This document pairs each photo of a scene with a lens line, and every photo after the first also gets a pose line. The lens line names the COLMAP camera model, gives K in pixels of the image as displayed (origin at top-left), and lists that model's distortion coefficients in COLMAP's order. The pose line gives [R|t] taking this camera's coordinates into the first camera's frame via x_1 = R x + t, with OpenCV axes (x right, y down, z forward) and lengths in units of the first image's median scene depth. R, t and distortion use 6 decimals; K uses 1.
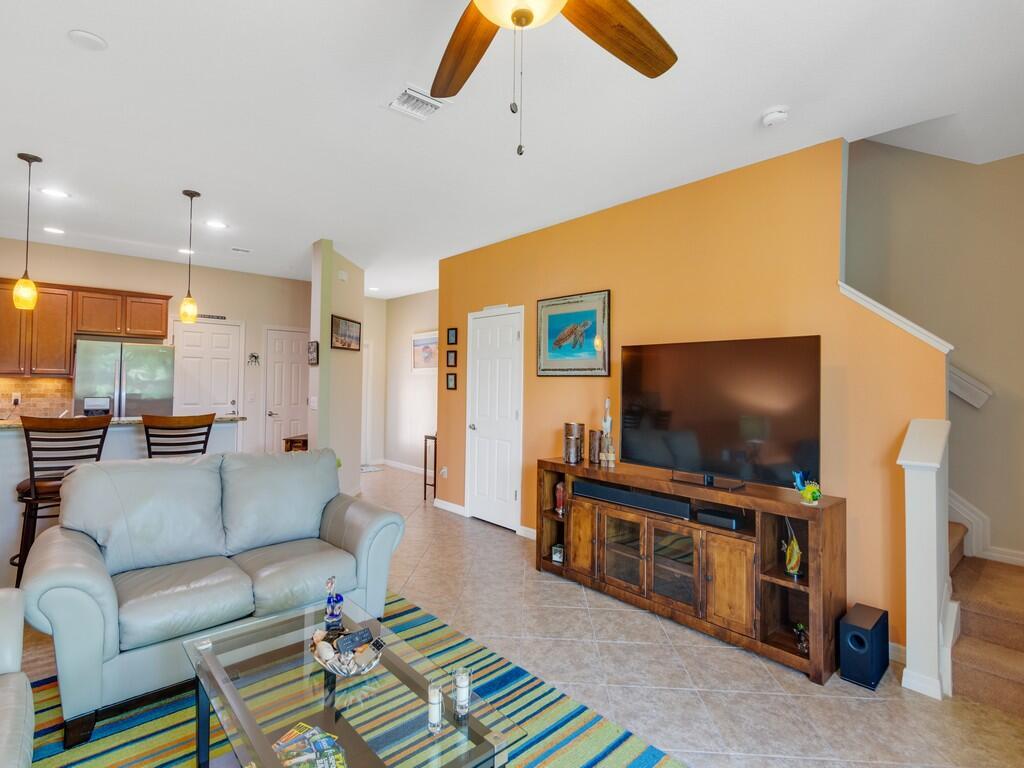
lens RADIAL K [[501.2, 0, 511.7], [0, 501.2, 374.5], [0, 0, 1]] dist [-0.019967, -0.002106]
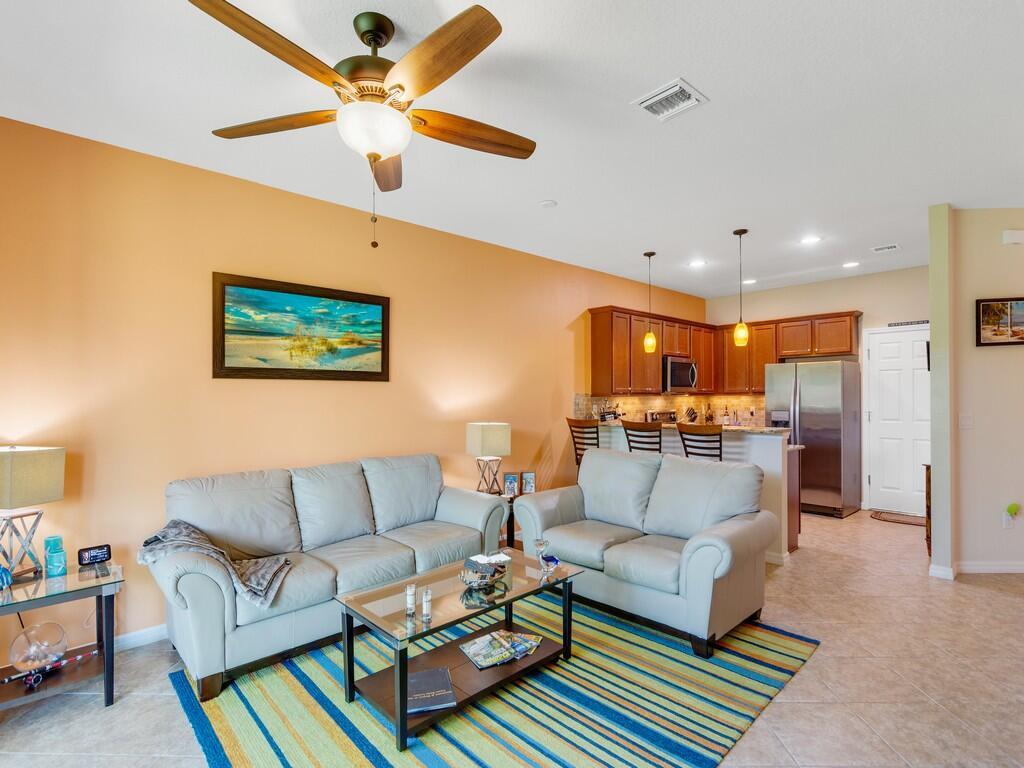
lens RADIAL K [[508.6, 0, 512.2], [0, 508.6, 397.4], [0, 0, 1]] dist [-0.034688, -0.000123]
pose [[0.007001, -0.016277, -0.999843, 0.602356], [0.033149, 0.999322, -0.016036, 0.019676], [0.999426, -0.033032, 0.007536, 0.535891]]
